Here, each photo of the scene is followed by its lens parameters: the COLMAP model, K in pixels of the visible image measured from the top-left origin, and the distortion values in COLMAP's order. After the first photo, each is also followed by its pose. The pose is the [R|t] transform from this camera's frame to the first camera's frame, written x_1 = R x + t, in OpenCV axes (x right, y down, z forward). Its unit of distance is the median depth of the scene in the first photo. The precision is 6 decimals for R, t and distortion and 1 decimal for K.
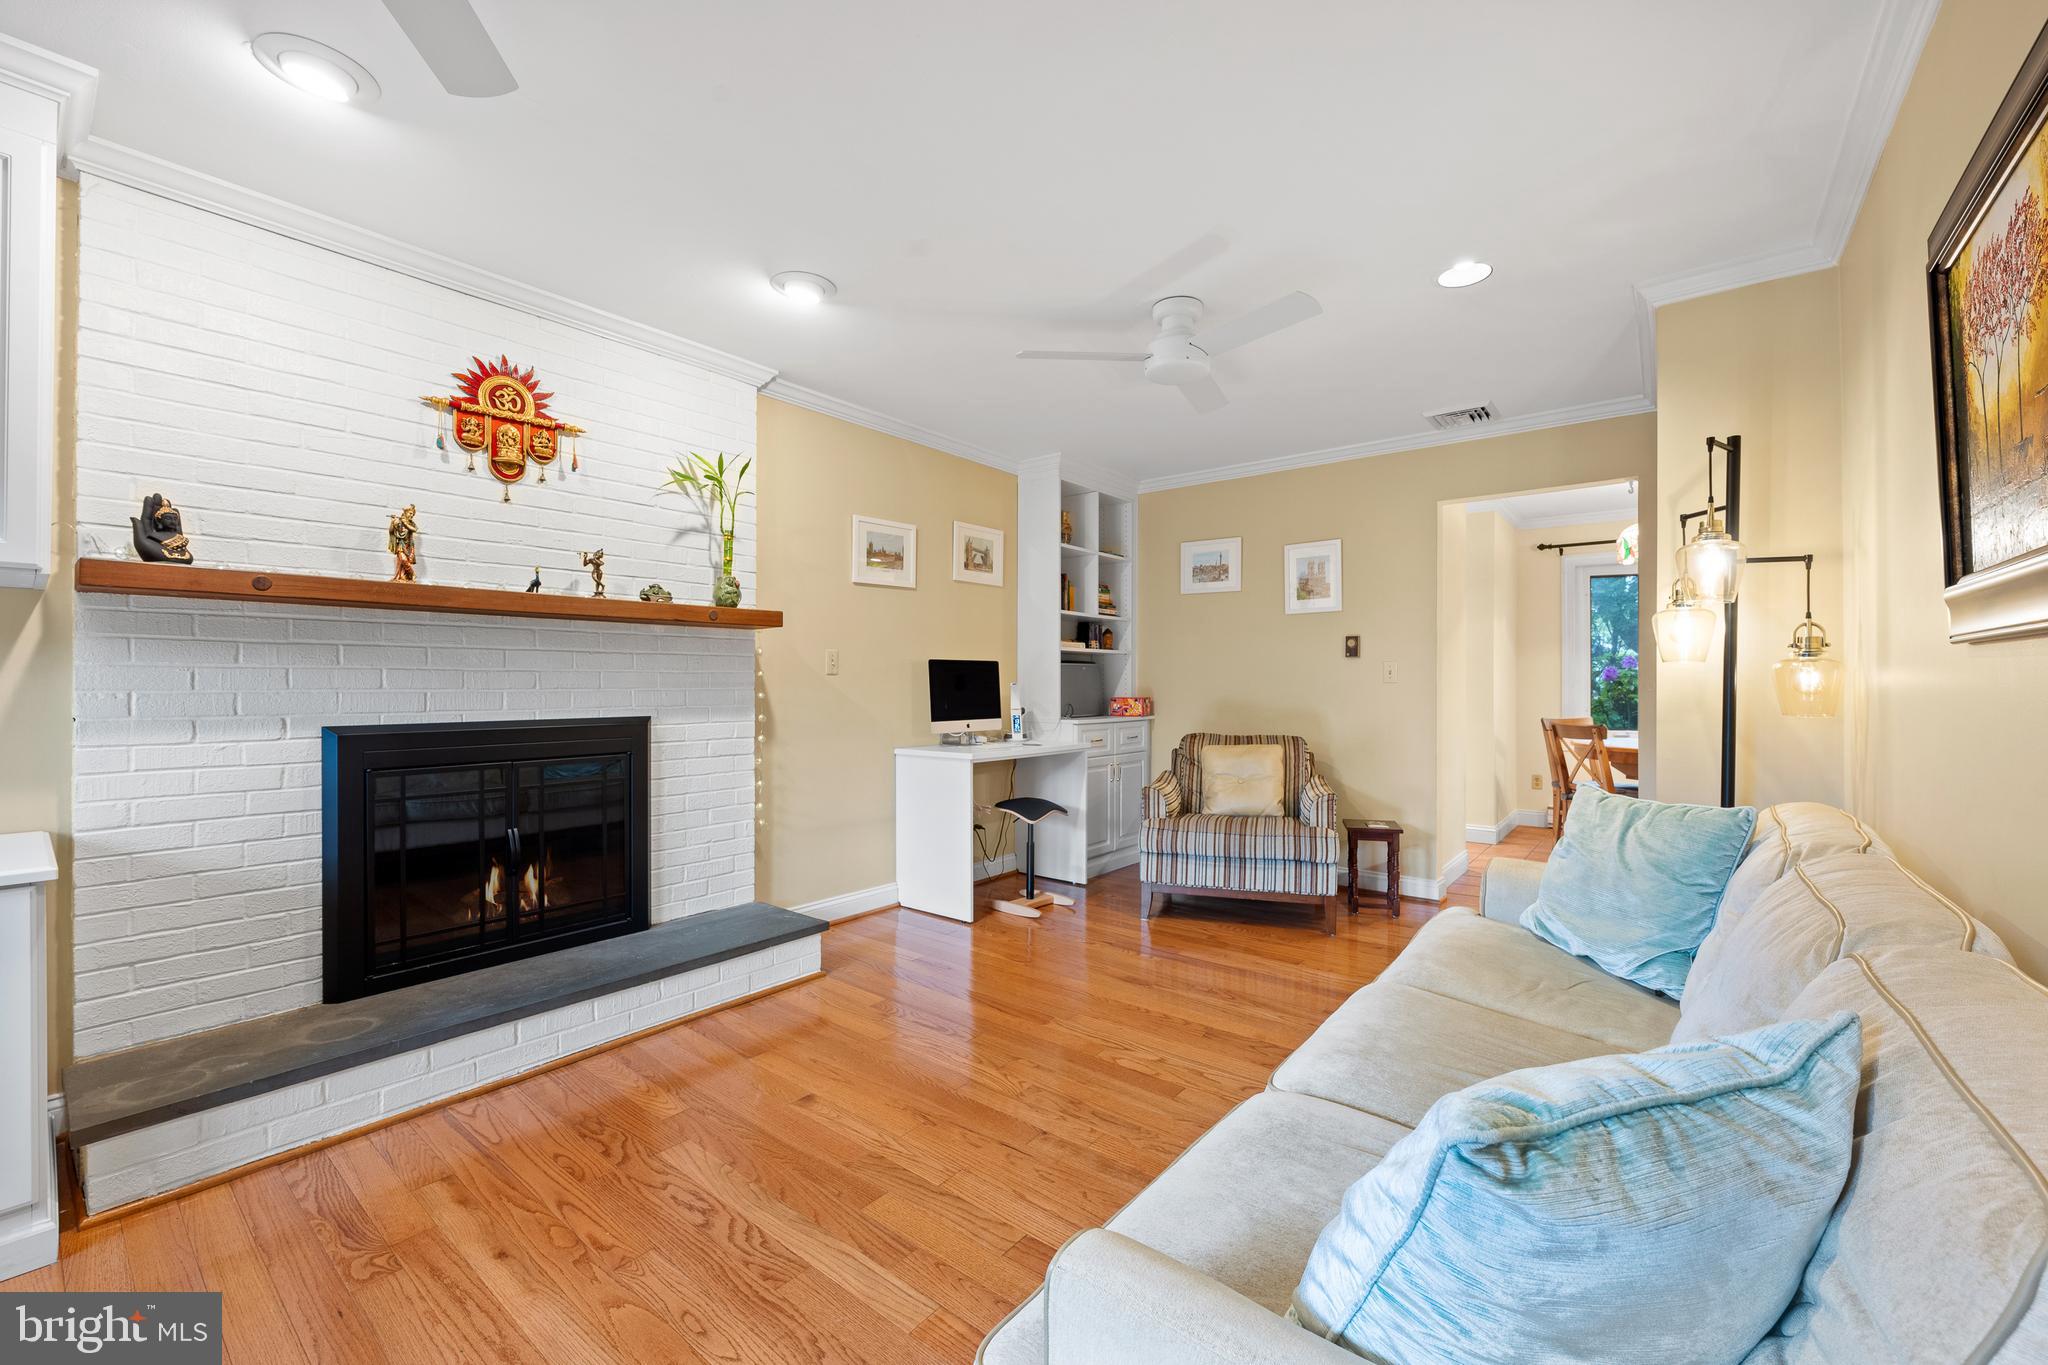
lens RADIAL K [[831.7, 0, 1023.7], [0, 831.7, 680.1], [0, 0, 1]] dist [-0.007446, 0.001142]
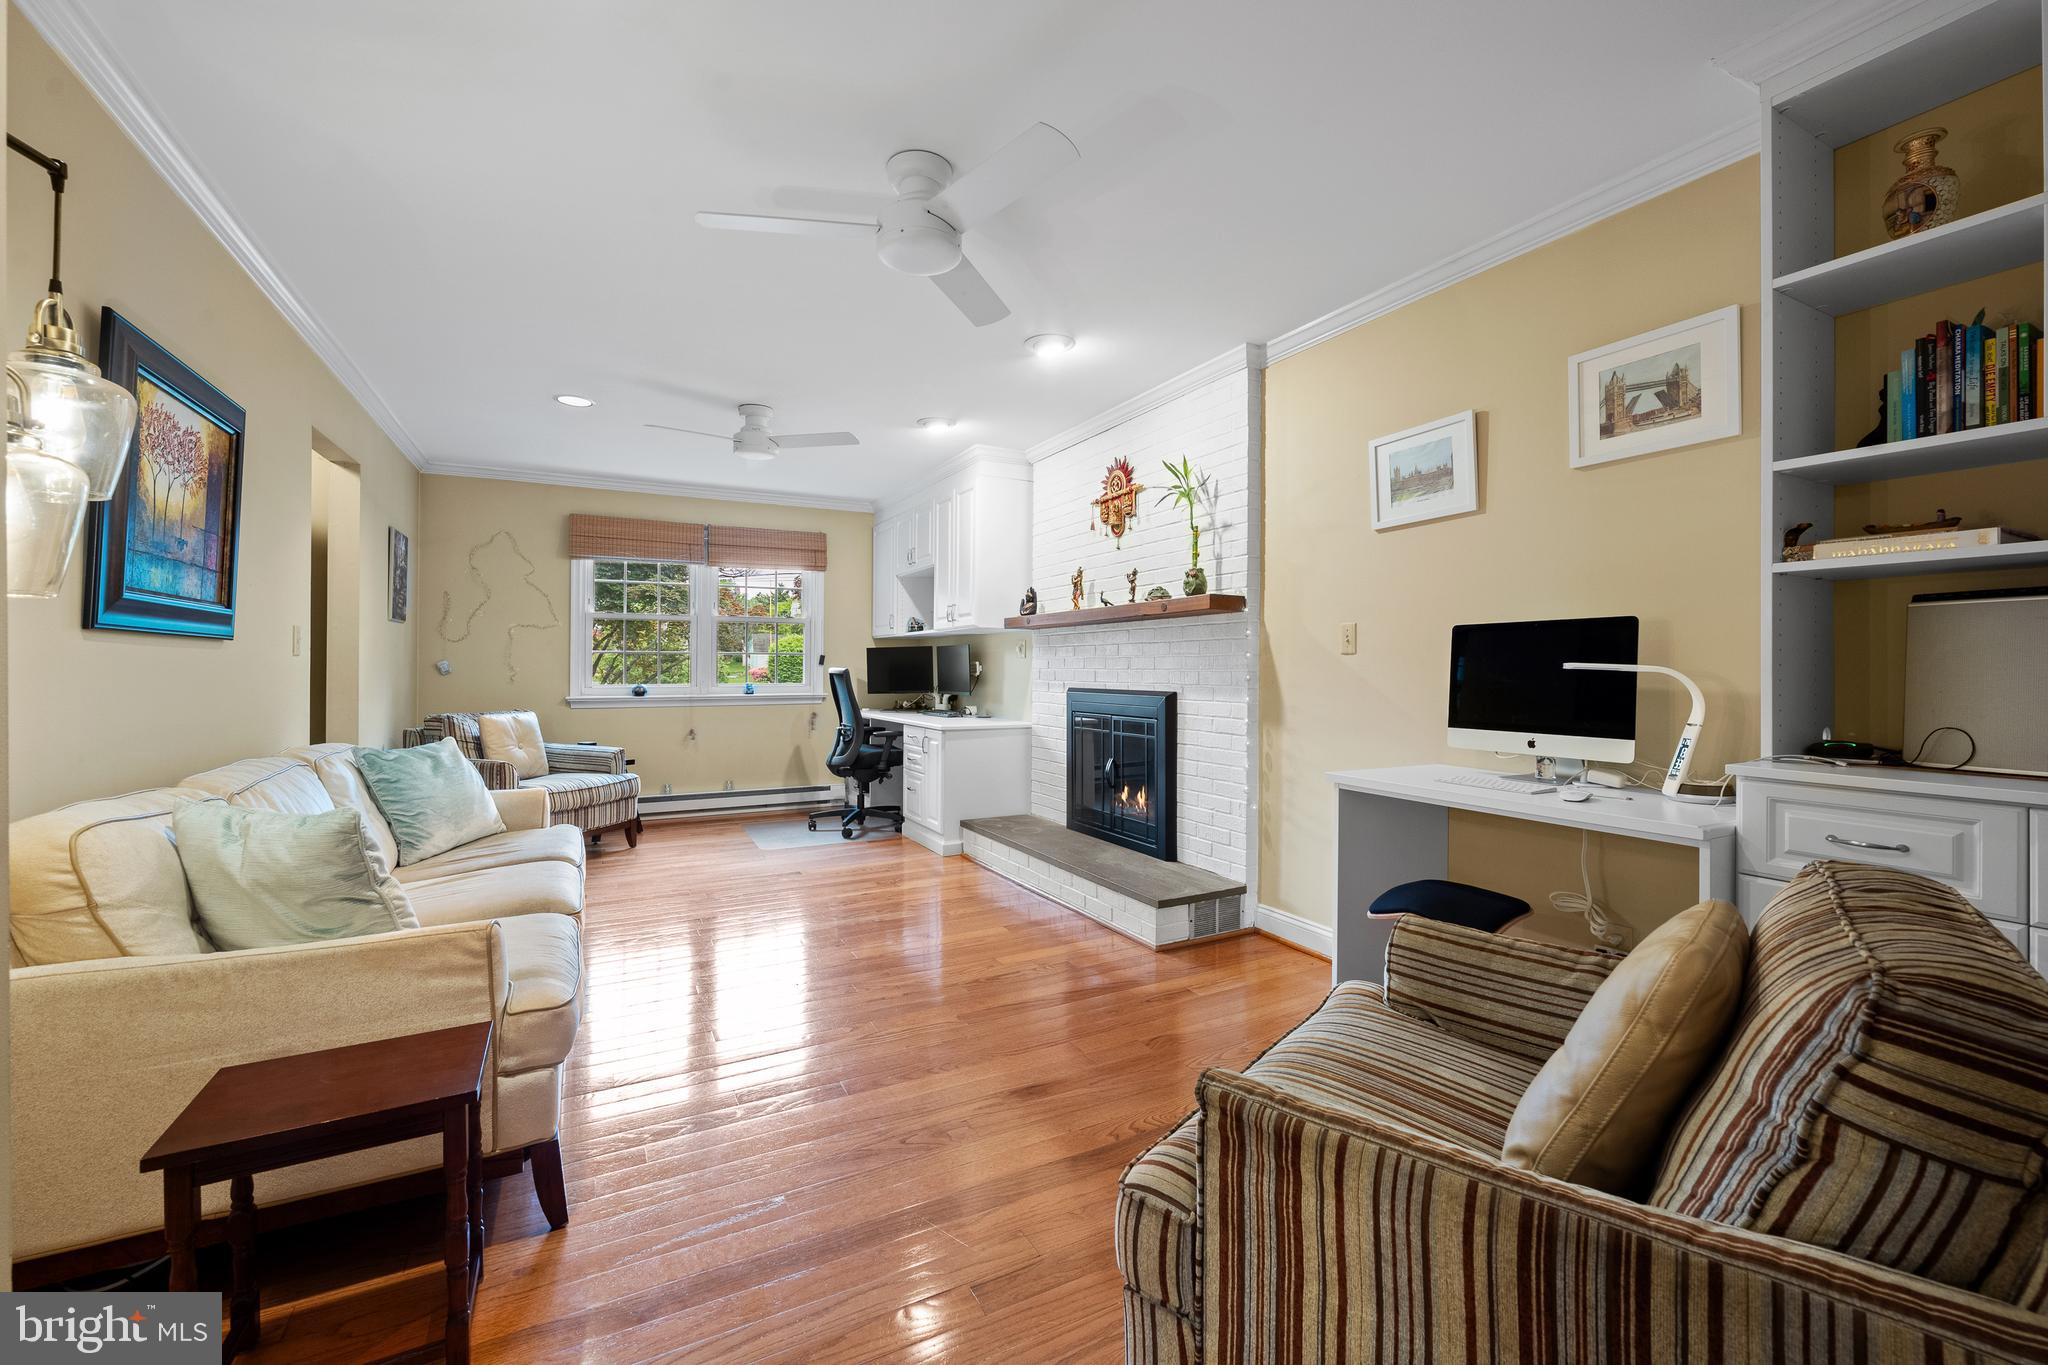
lens RADIAL K [[831.7, 0, 1024.0], [0, 831.7, 665.3], [0, 0, 1]] dist [-0.007446, 0.001142]
pose [[-0.402952, -0.000887, -0.915221, 0.836170], [0.003699, 0.999990, -0.002598, 0.007042], [0.915214, -0.004432, -0.402944, 1.387873]]
